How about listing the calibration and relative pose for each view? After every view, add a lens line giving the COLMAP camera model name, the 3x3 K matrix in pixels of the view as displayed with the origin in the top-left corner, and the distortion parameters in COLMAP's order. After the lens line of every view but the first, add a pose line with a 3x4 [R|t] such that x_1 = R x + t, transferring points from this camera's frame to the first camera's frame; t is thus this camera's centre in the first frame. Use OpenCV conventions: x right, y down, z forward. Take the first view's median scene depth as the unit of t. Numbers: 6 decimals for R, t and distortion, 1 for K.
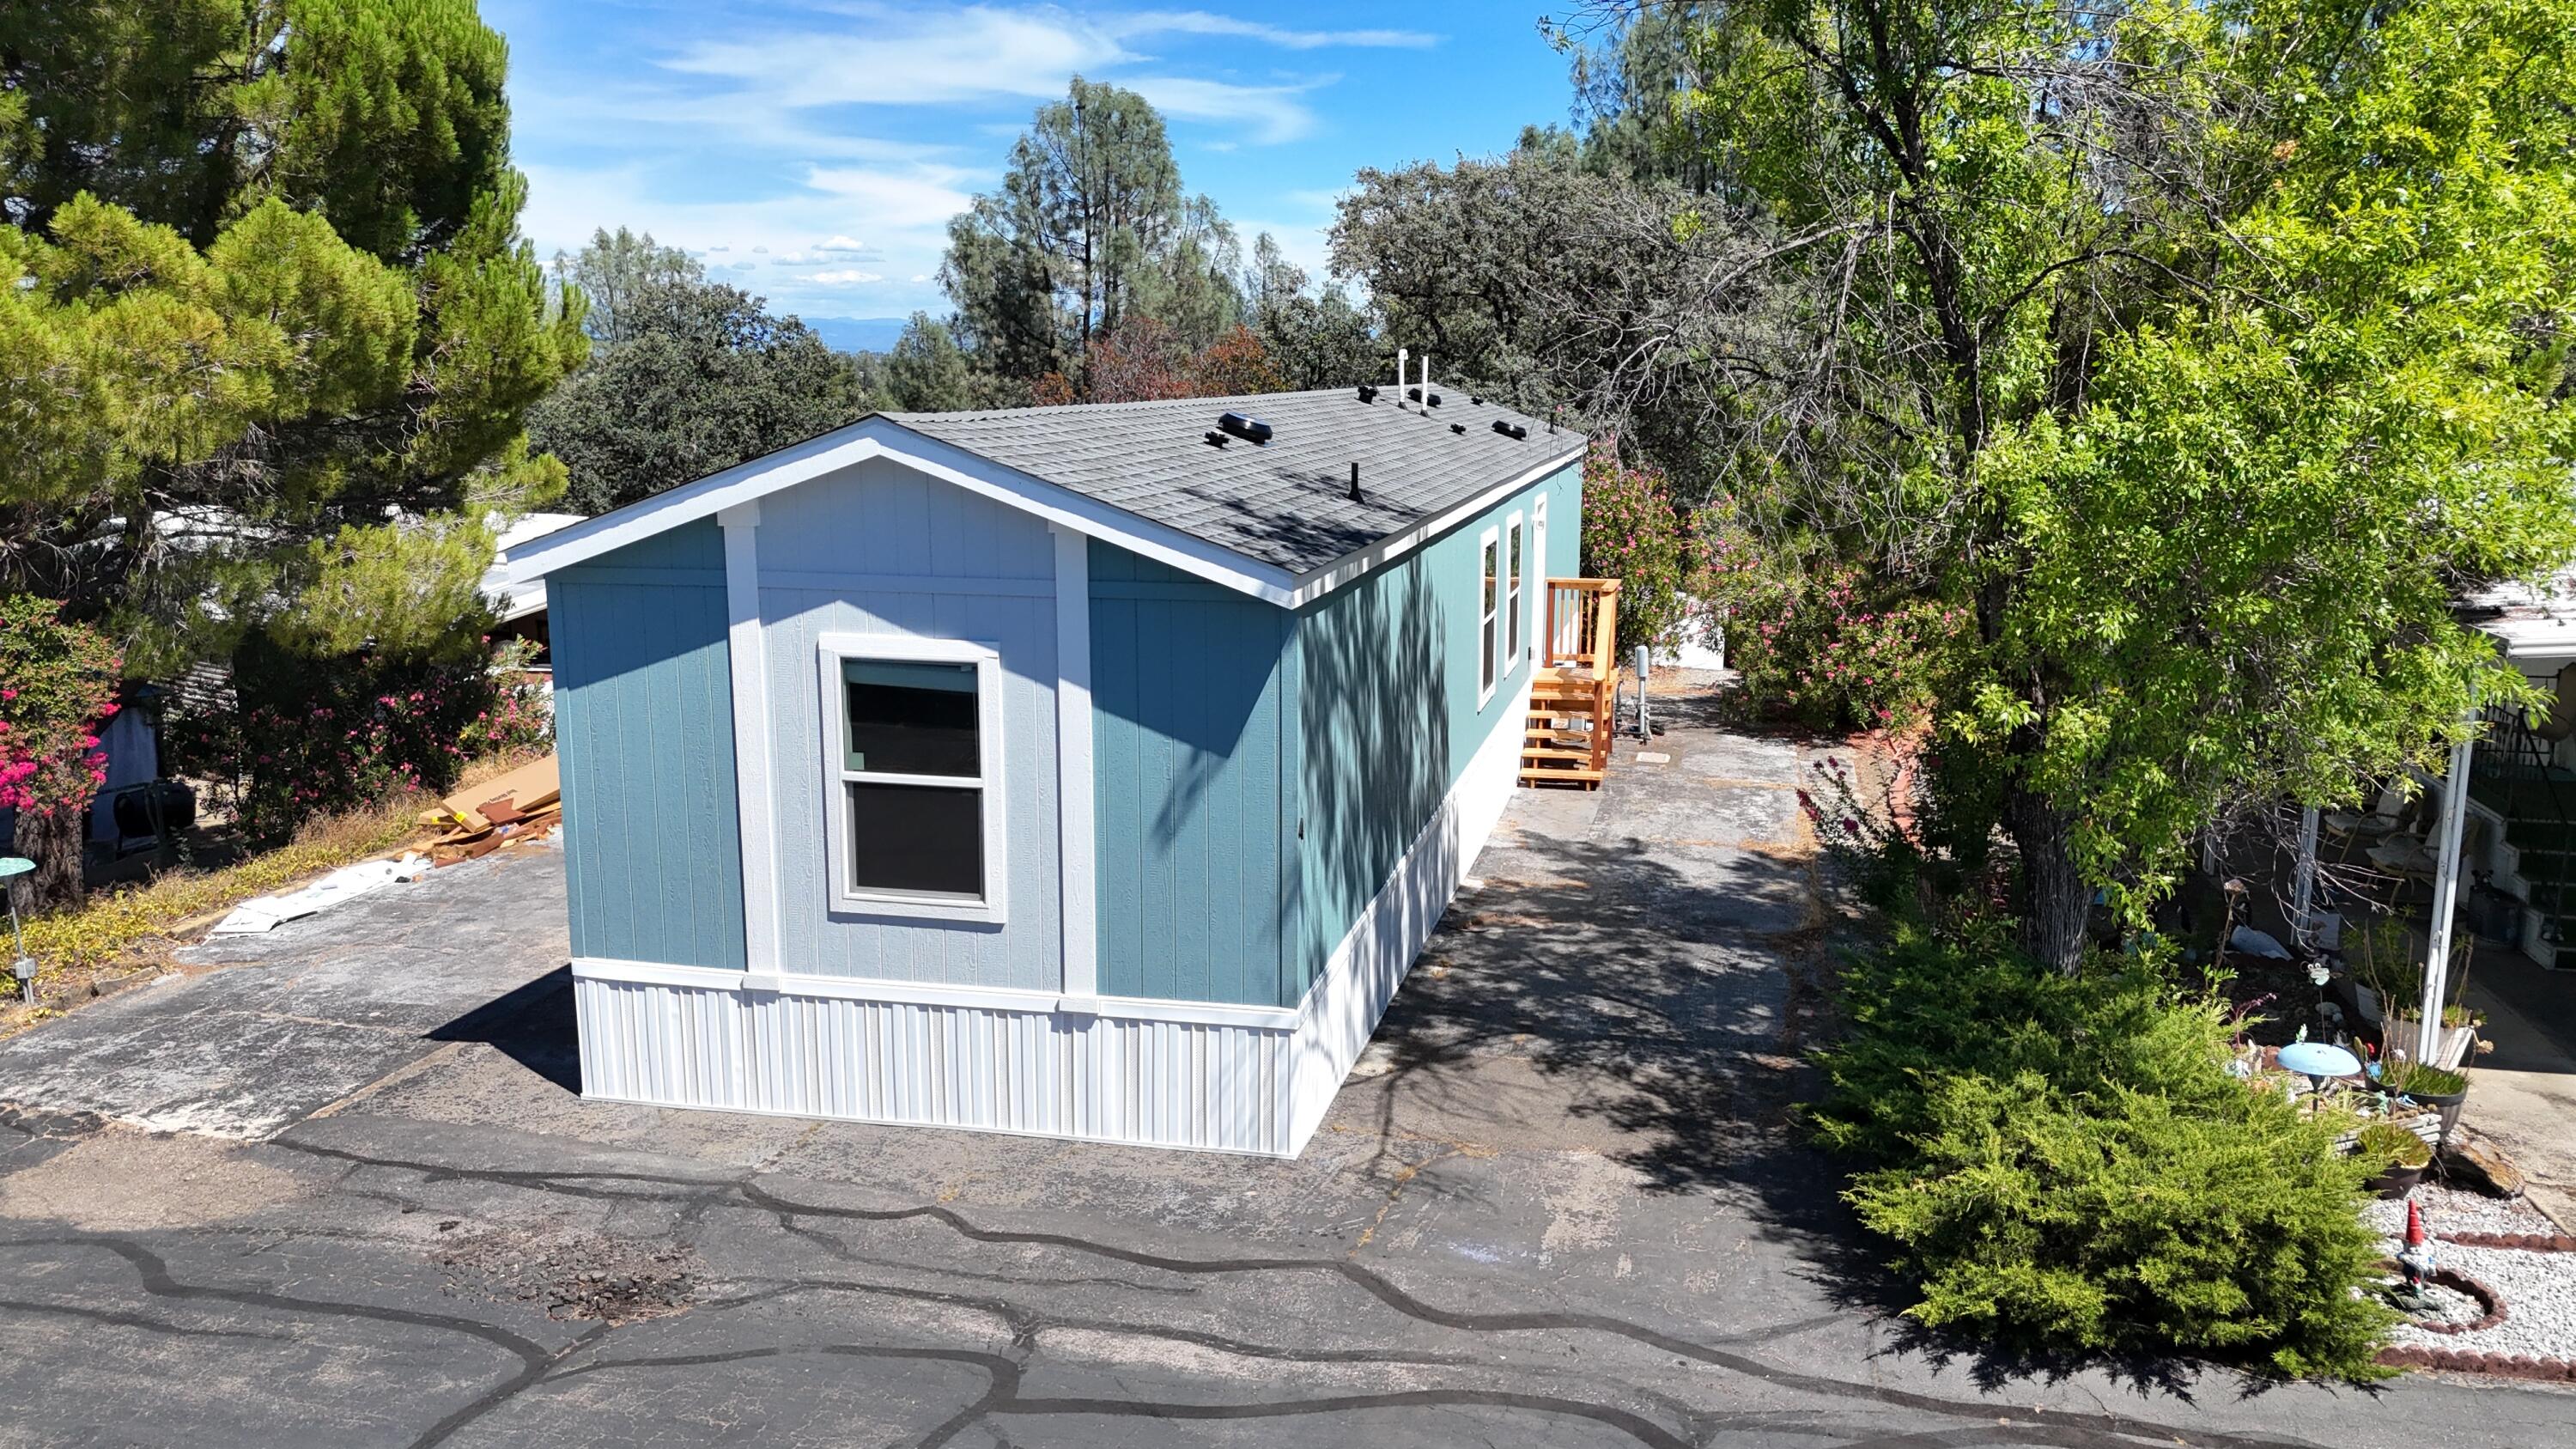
lens RADIAL K [[1880.5, 0, 1281.2], [0, 1880.5, 725.5], [0, 0, 1]] dist [0.063691, -0.031652]
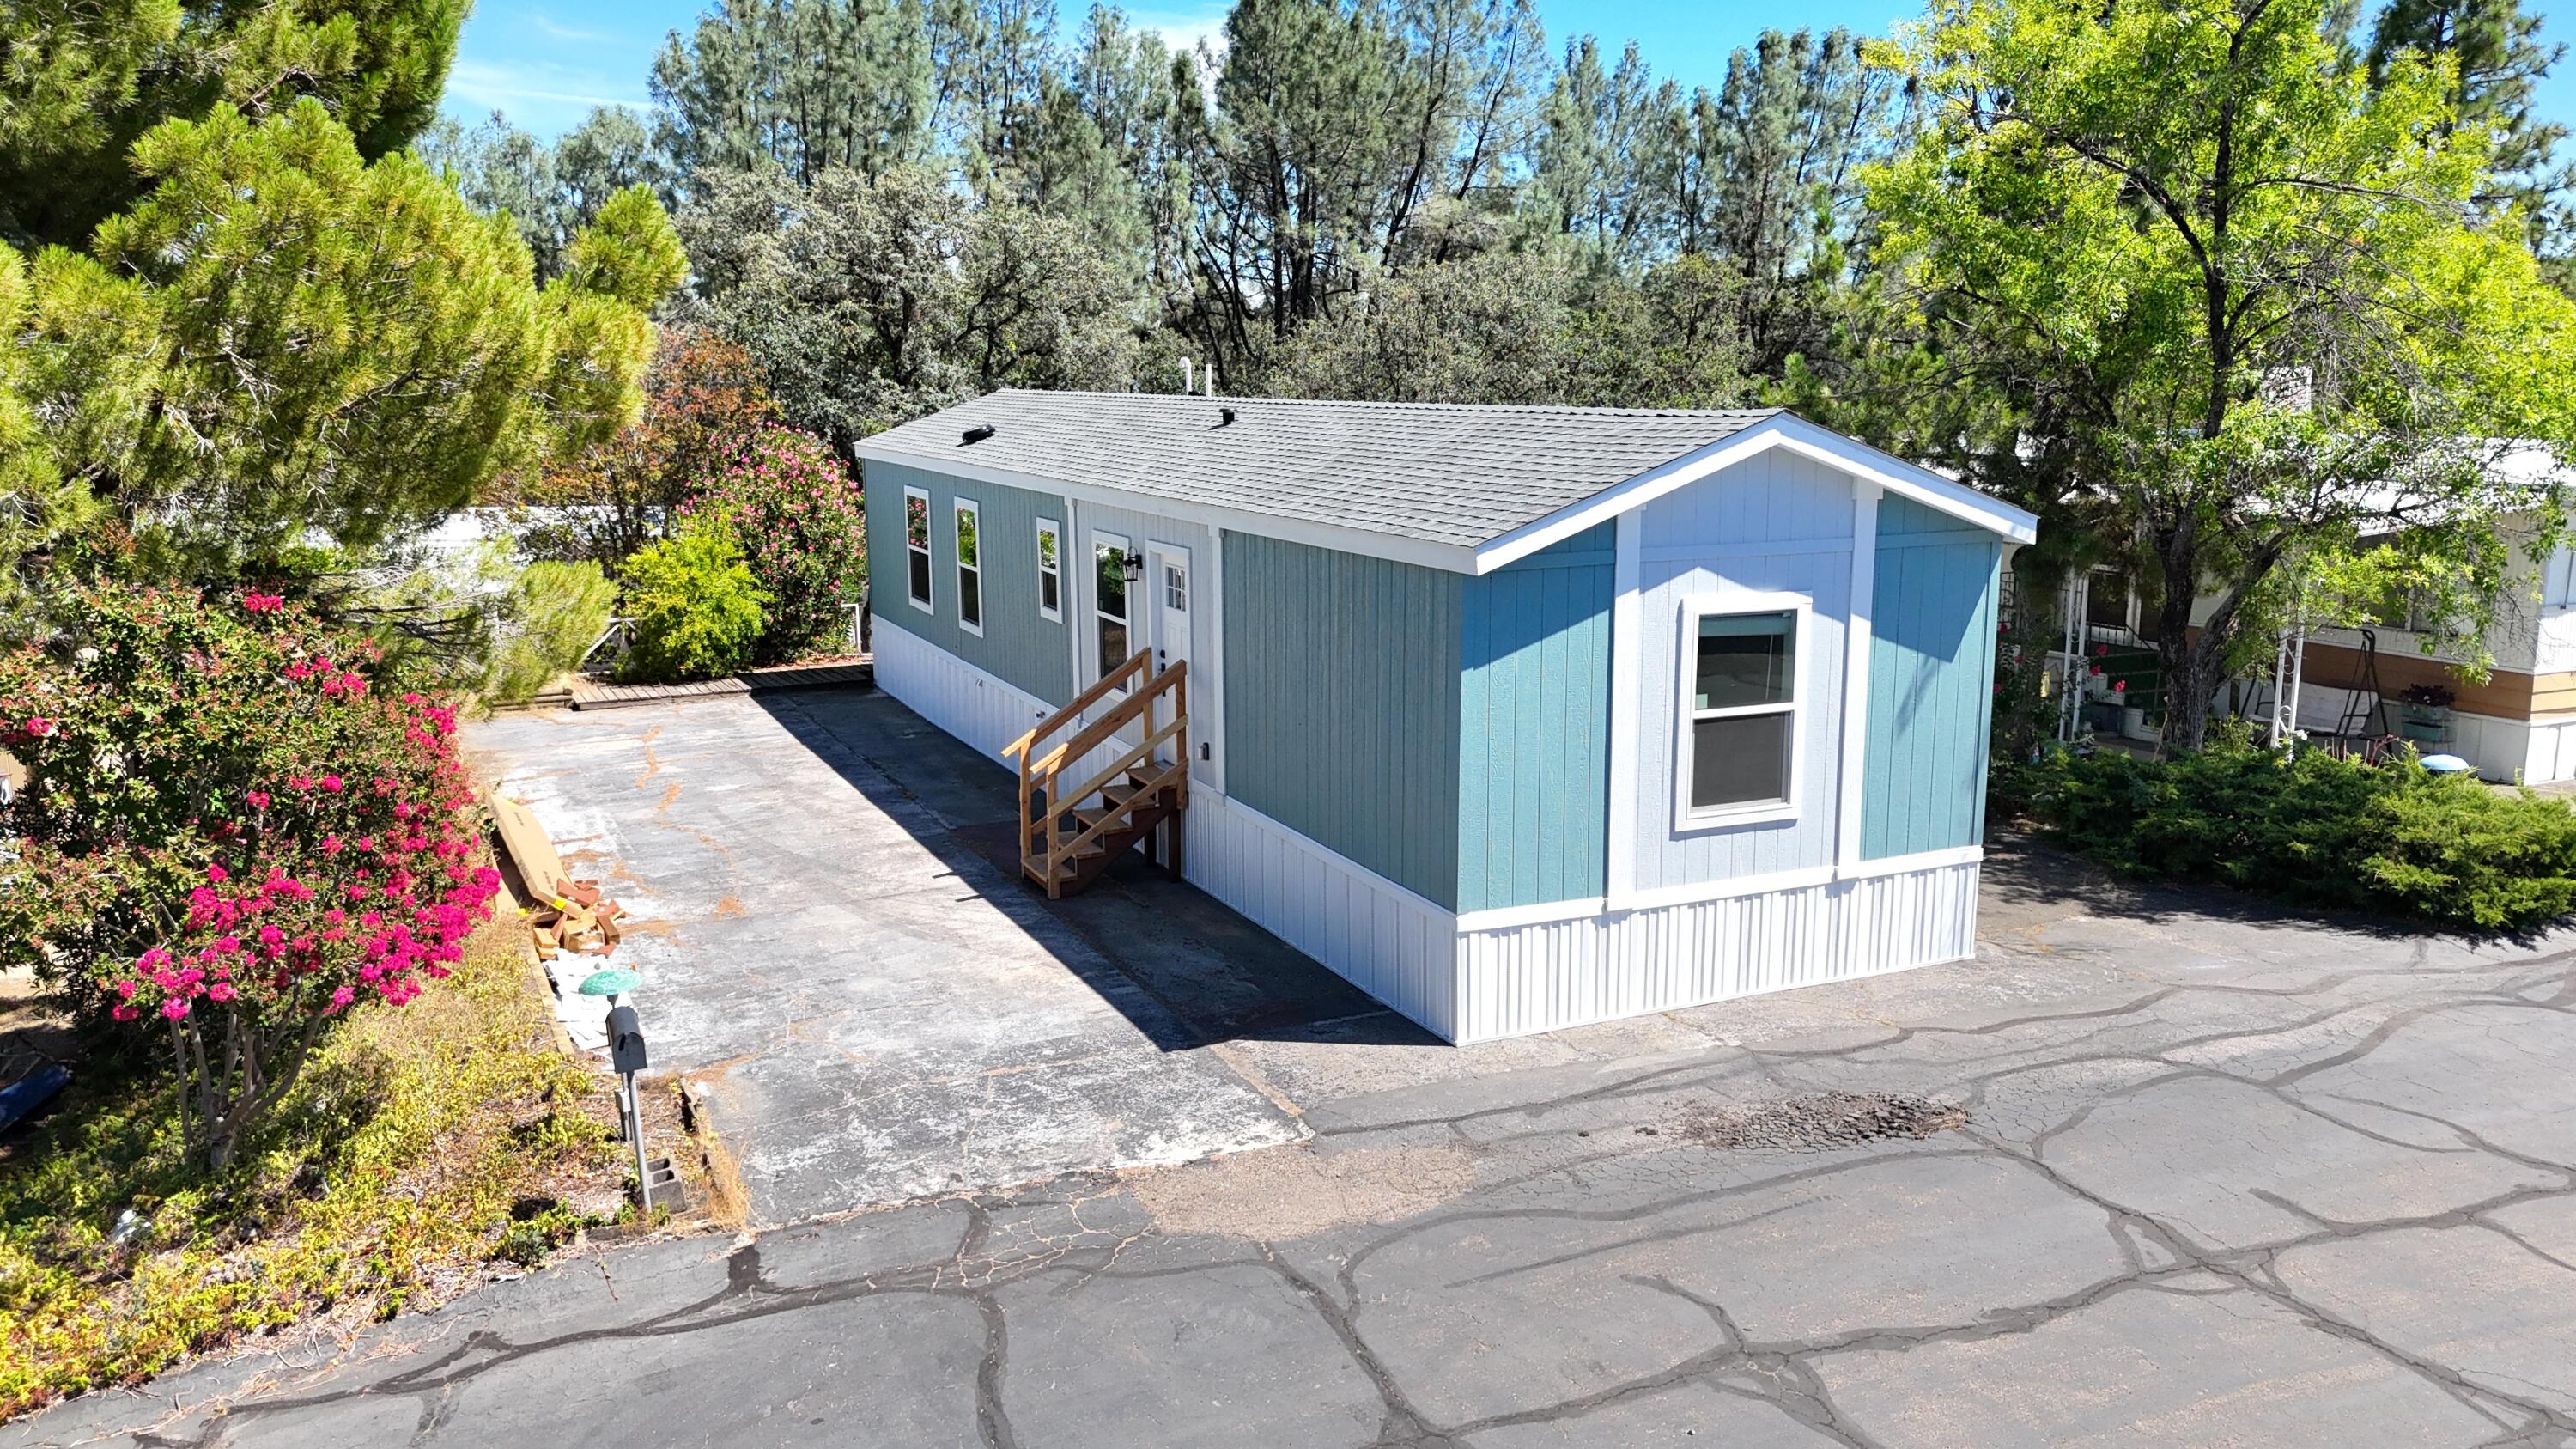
lens RADIAL K [[1880.5, 0, 1282.6], [0, 1880.5, 717.8], [0, 0, 1]] dist [0.063691, -0.031652]
pose [[0.784623, -0.108783, 0.610355, -1.162360], [0.115760, 0.992878, 0.028147, -0.035027], [-0.609071, 0.048570, 0.791627, 0.211380]]
